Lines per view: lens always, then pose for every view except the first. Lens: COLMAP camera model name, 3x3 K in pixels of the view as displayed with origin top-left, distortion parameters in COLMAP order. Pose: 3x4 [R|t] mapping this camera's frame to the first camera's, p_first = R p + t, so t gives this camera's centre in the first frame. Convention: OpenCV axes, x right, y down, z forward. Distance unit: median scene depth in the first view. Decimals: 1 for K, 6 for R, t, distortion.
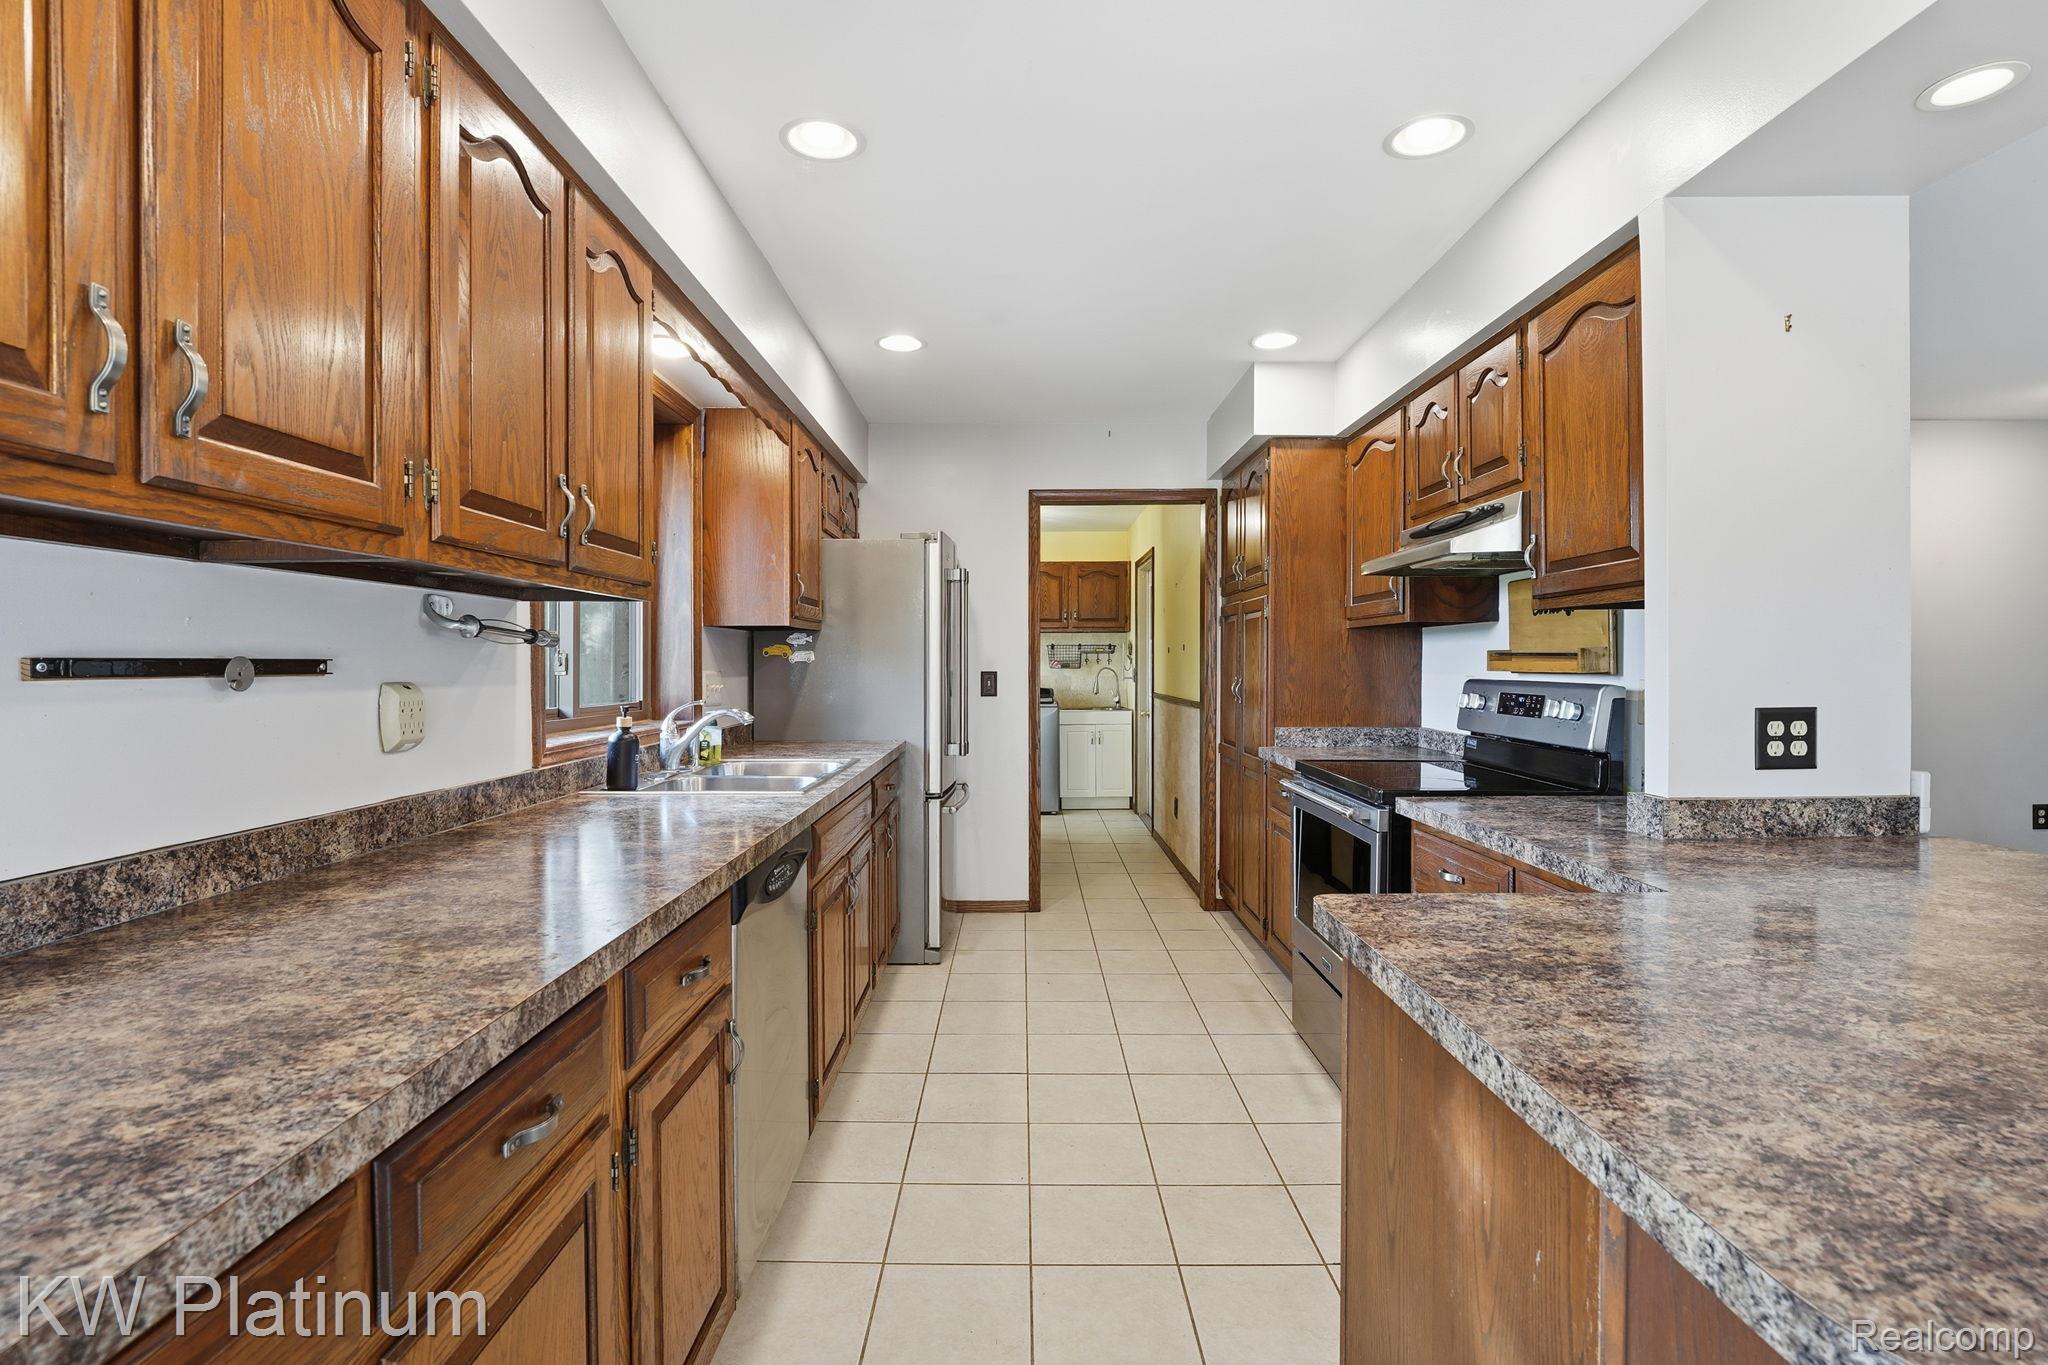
lens RADIAL K [[957.0, 0, 1018.8], [0, 957.0, 676.3], [0, 0, 1]] dist [-0.014671, -0.000117]
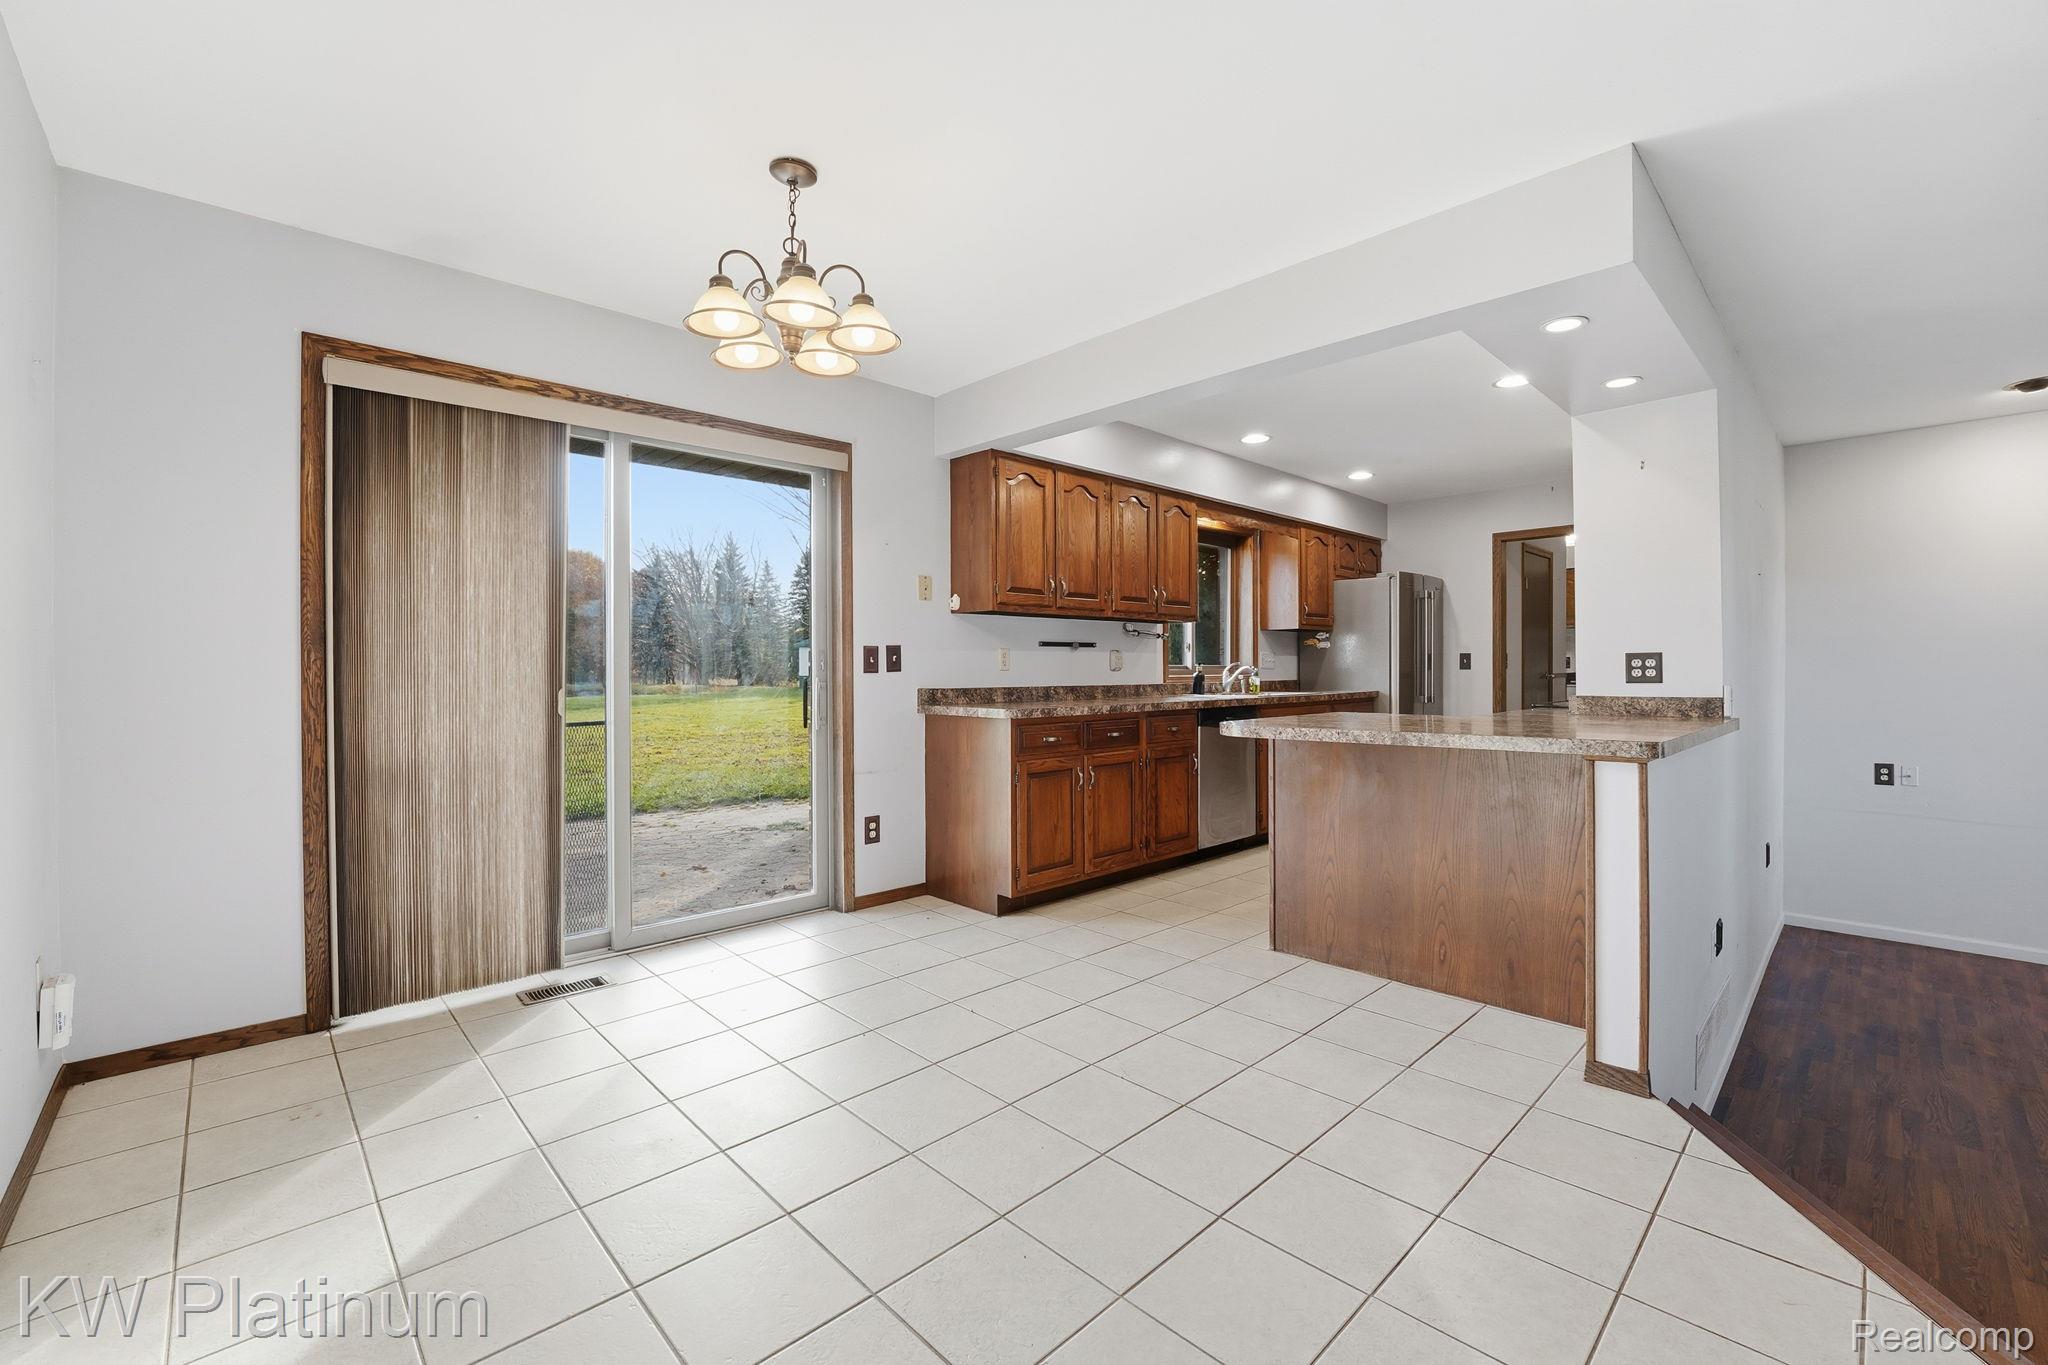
lens RADIAL K [[844.6, 0, 1024.0], [0, 844.6, 682.5], [0, 0, 1]] dist [-0.025953, -0.000009]
pose [[0.699875, 0.009877, -0.714197, 1.158323], [-0.004584, 0.999946, 0.009337, 0.086455], [0.714250, -0.003261, 0.699883, -1.217096]]
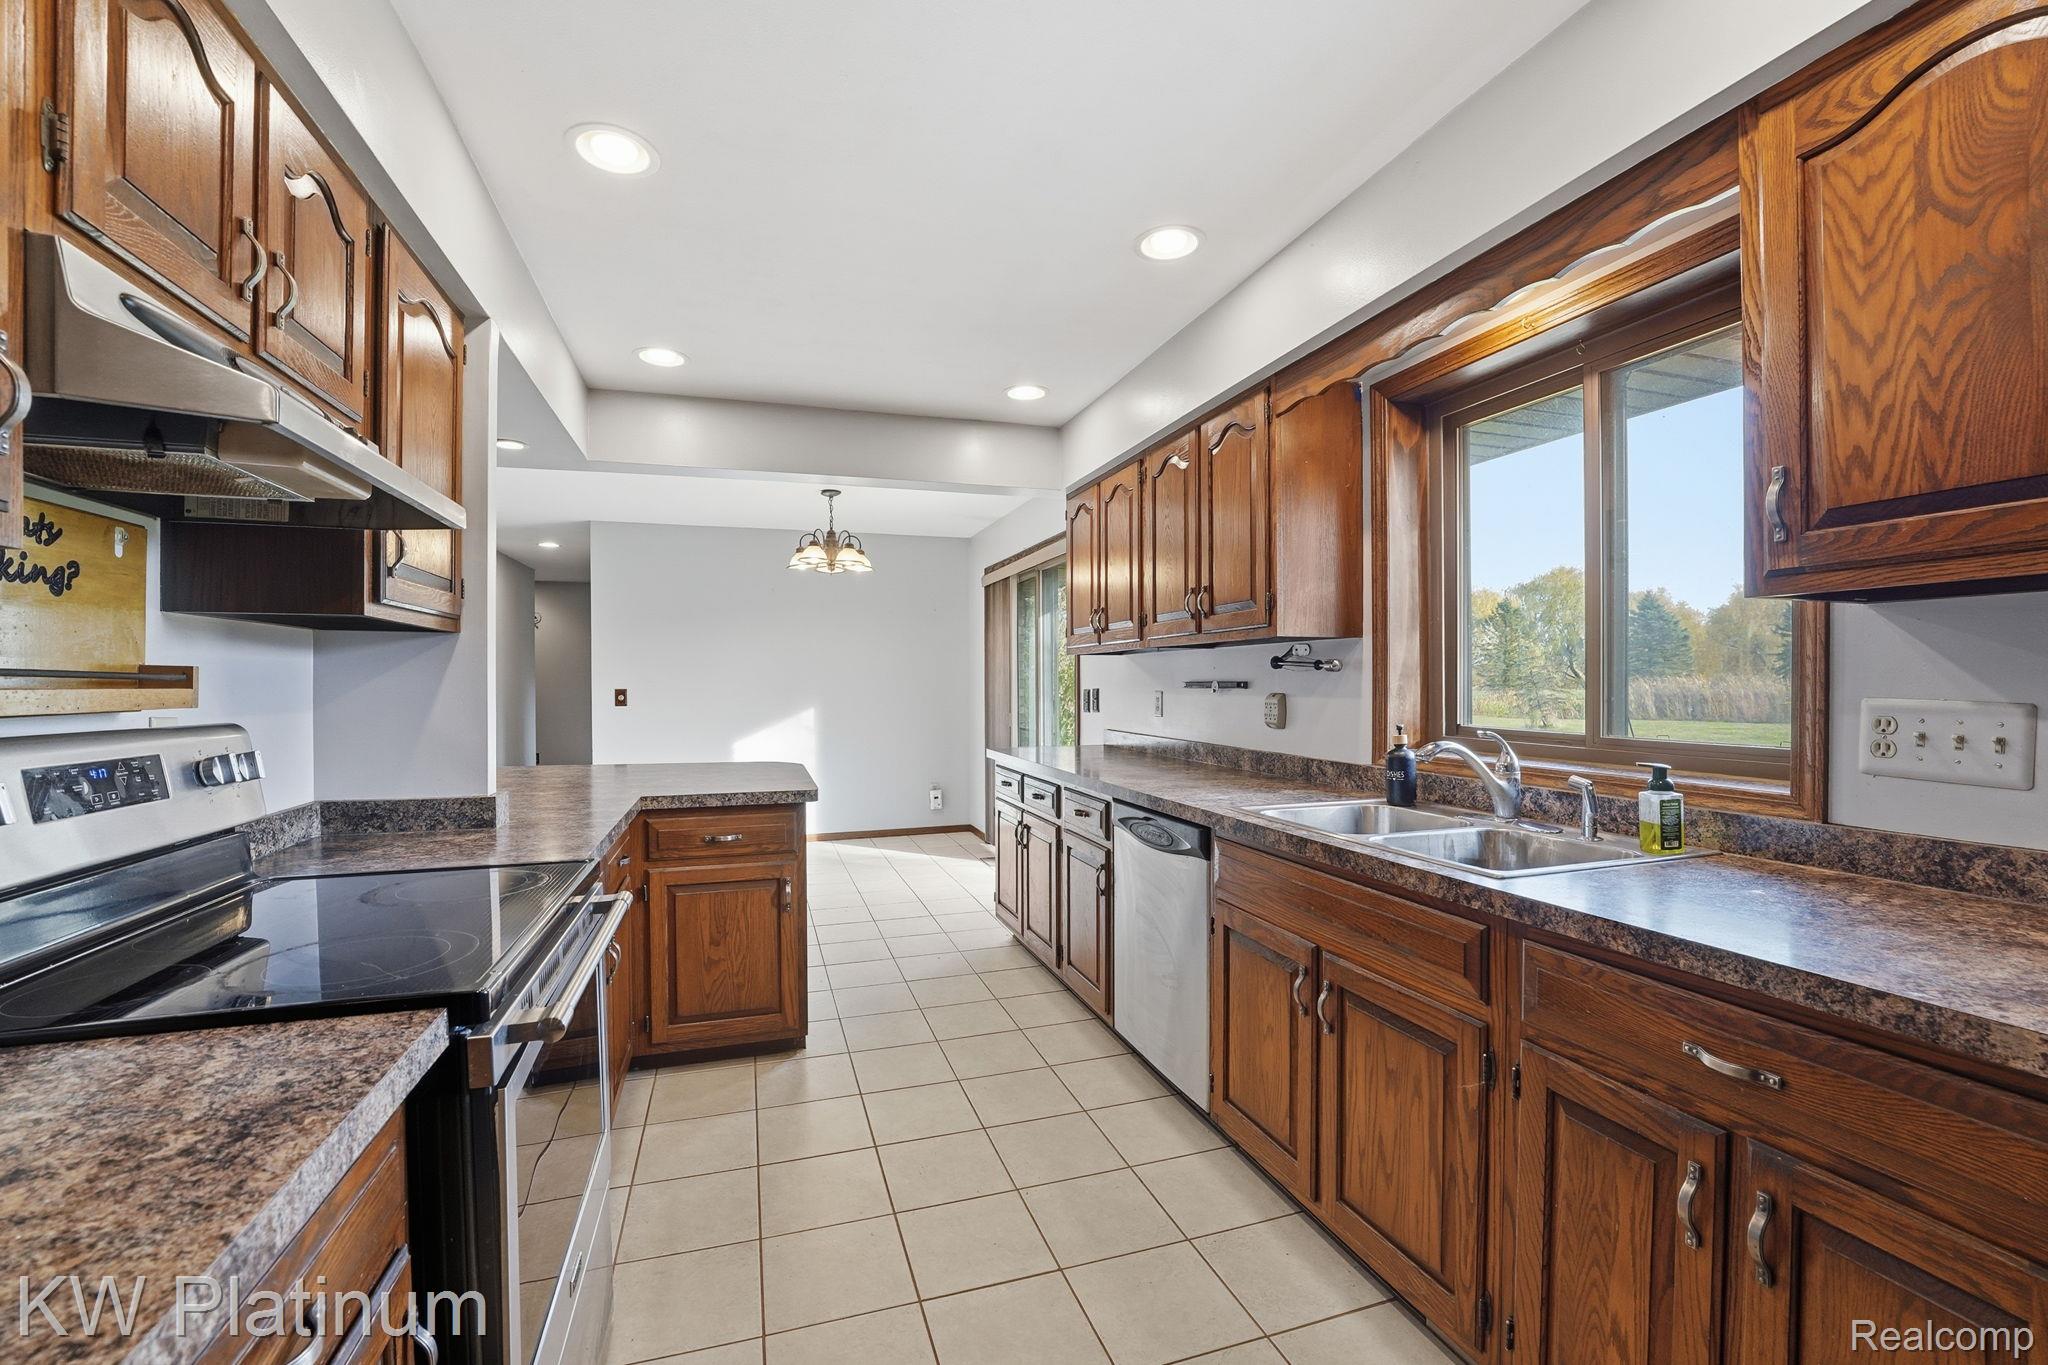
lens RADIAL K [[844.6, 0, 1024.0], [0, 844.6, 682.5], [0, 0, 1]] dist [-0.025953, -0.000009]
pose [[-0.948056, 0.011534, -0.317895, 0.351153], [0.007228, 0.999866, 0.014722, -0.040362], [0.318022, 0.011659, -0.948011, 2.270612]]
